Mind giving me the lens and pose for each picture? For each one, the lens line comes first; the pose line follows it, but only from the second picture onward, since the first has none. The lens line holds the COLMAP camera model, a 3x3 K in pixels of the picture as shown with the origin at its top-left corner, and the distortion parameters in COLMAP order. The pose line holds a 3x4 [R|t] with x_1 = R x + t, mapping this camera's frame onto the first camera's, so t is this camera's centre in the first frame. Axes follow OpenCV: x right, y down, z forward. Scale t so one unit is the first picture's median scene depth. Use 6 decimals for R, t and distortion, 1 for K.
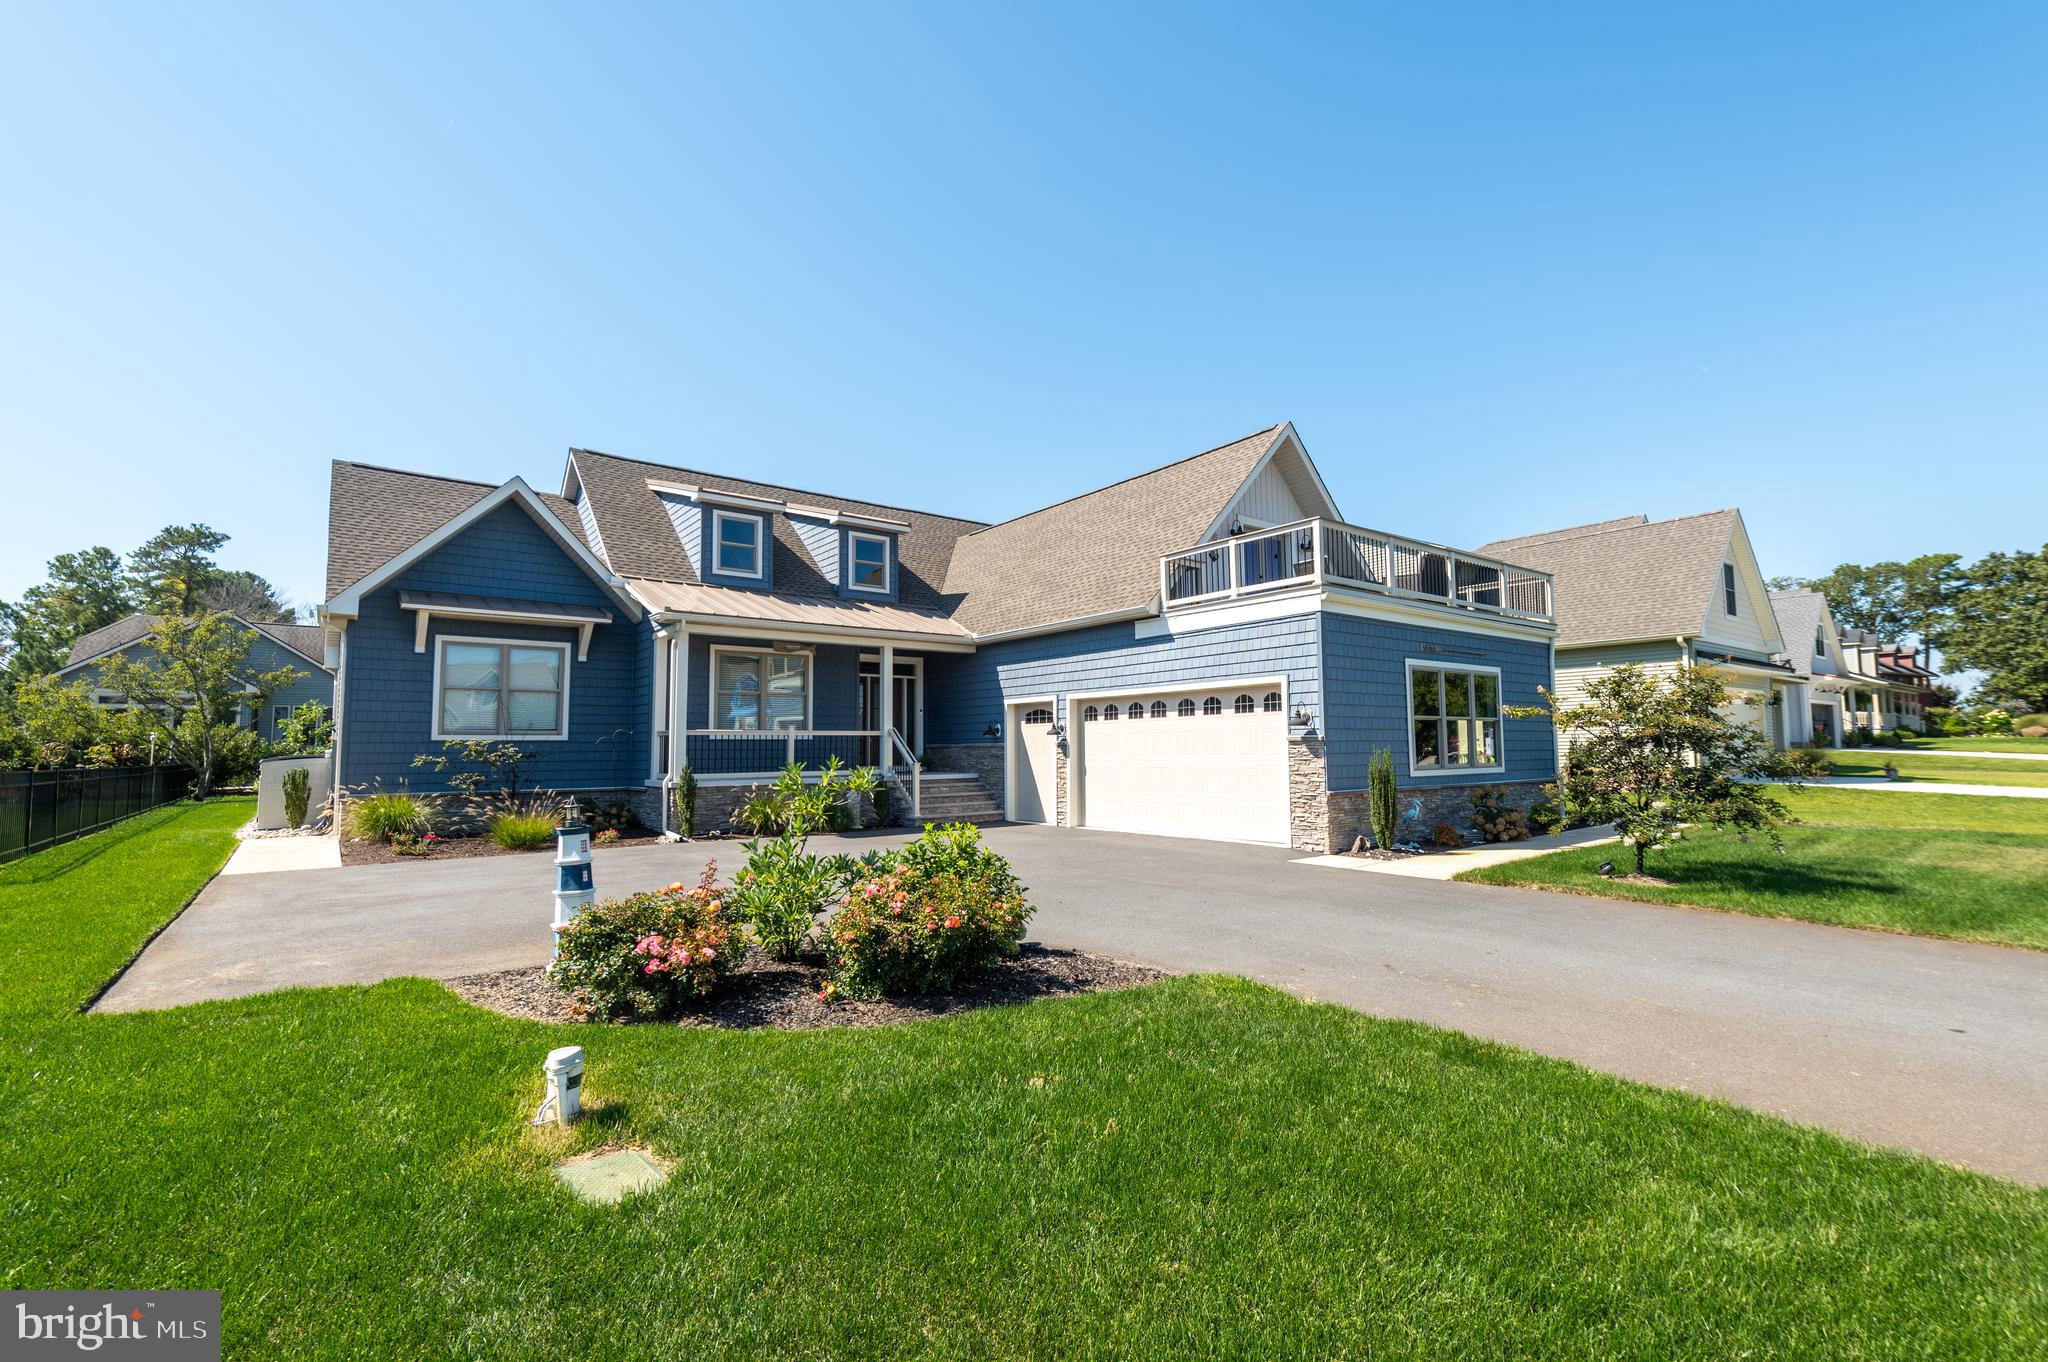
lens RADIAL K [[919.4, 0, 1038.5], [0, 919.4, 687.7], [0, 0, 1]] dist [0.011831, -0.000590]
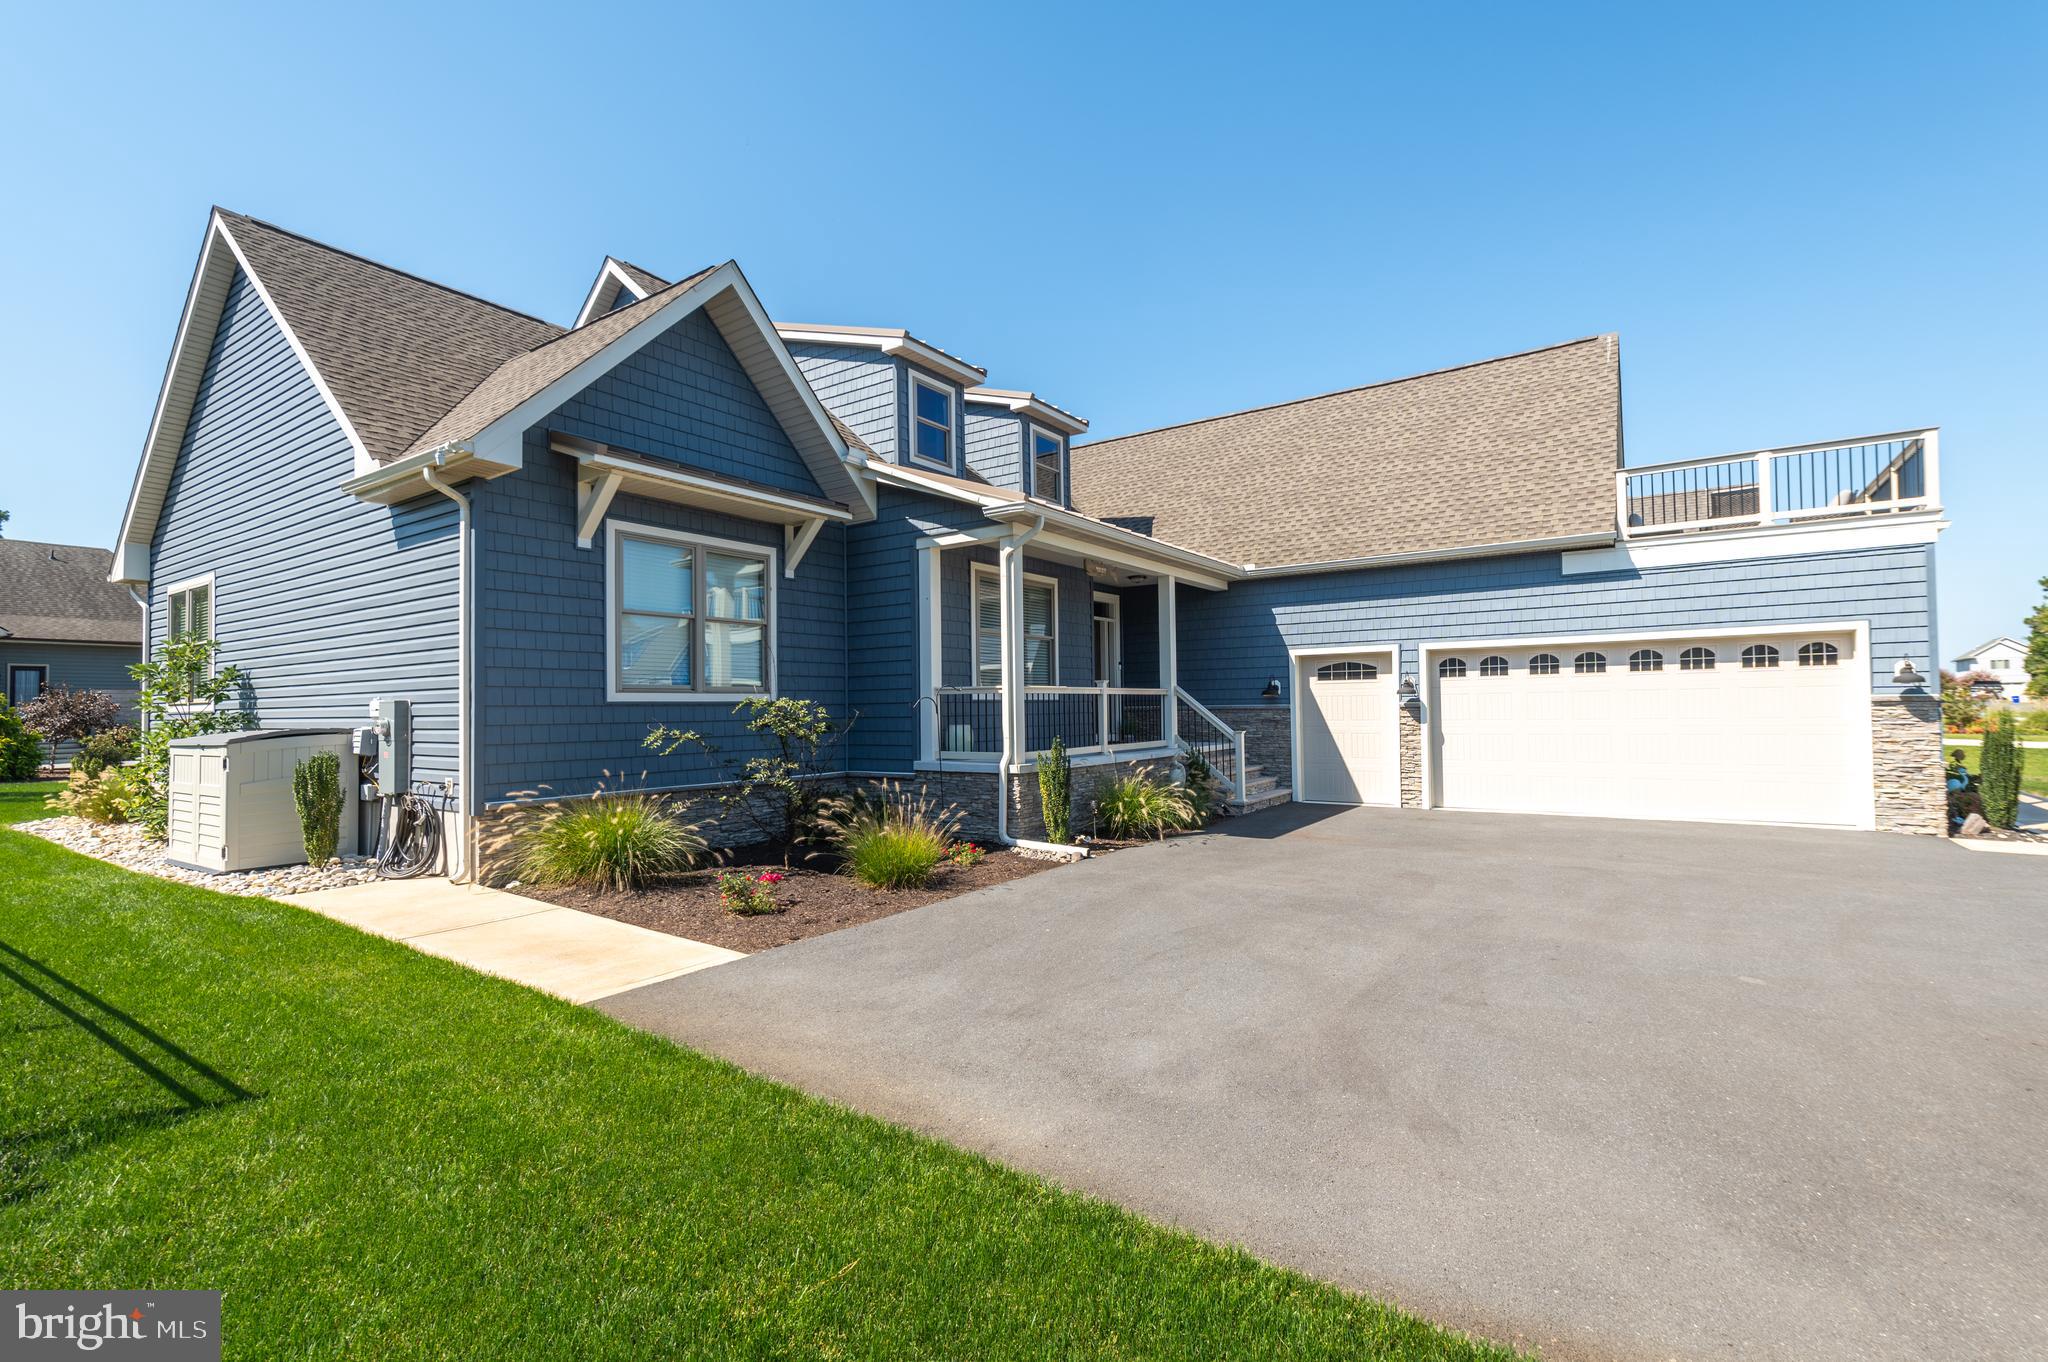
lens RADIAL K [[919.4, 0, 1038.5], [0, 919.4, 687.7], [0, 0, 1]] dist [0.011831, -0.000590]
pose [[0.951471, 0.003092, 0.307722, -0.552039], [-0.015879, 0.999111, 0.039058, 0.020403], [-0.307327, -0.042049, 0.950674, 0.354667]]
